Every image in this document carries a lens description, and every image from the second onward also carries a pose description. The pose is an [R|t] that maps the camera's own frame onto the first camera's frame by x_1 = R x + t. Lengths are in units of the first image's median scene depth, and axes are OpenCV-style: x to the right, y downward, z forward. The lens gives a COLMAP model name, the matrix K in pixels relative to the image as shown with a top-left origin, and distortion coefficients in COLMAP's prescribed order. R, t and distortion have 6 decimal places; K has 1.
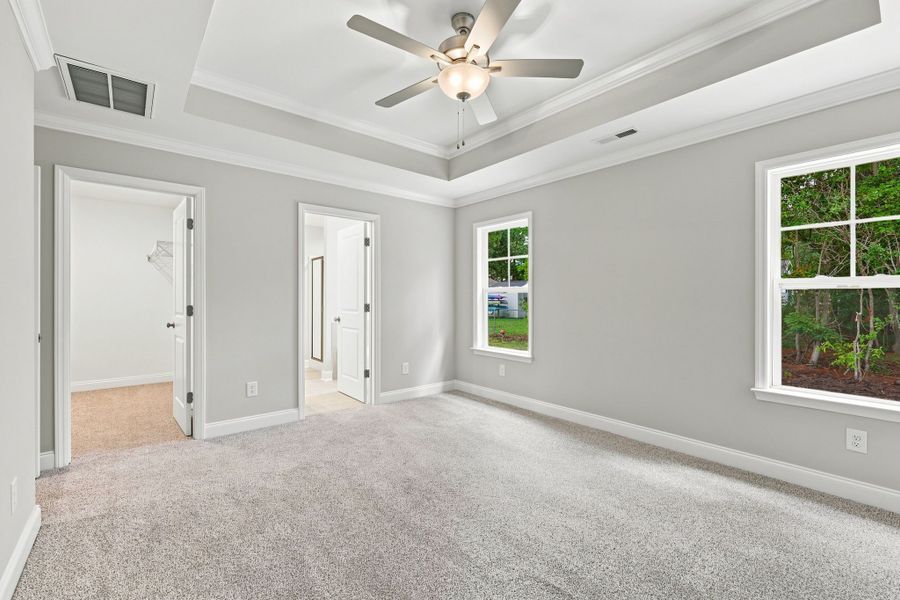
lens RADIAL K [[377.2, 0, 454.2], [0, 377.2, 297.2], [0, 0, 1]] dist [0.000292, 0.000239]
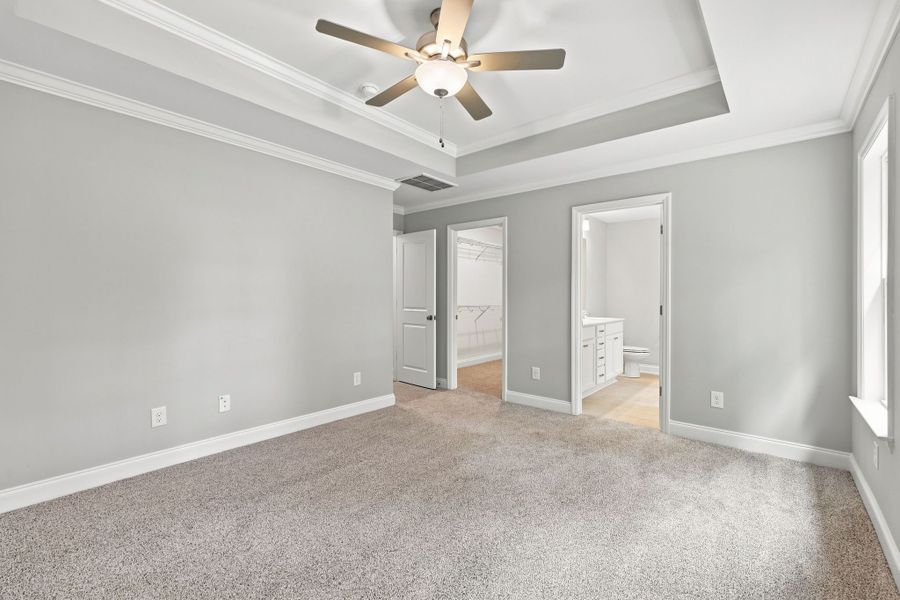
lens RADIAL K [[377.2, 0, 454.2], [0, 377.2, 297.2], [0, 0, 1]] dist [0.000292, 0.000239]
pose [[0.211815, -0.000054, -0.977310, 0.593527], [-0.002807, 0.999996, -0.000664, 0.001652], [0.977306, 0.002883, 0.211814, 0.495528]]
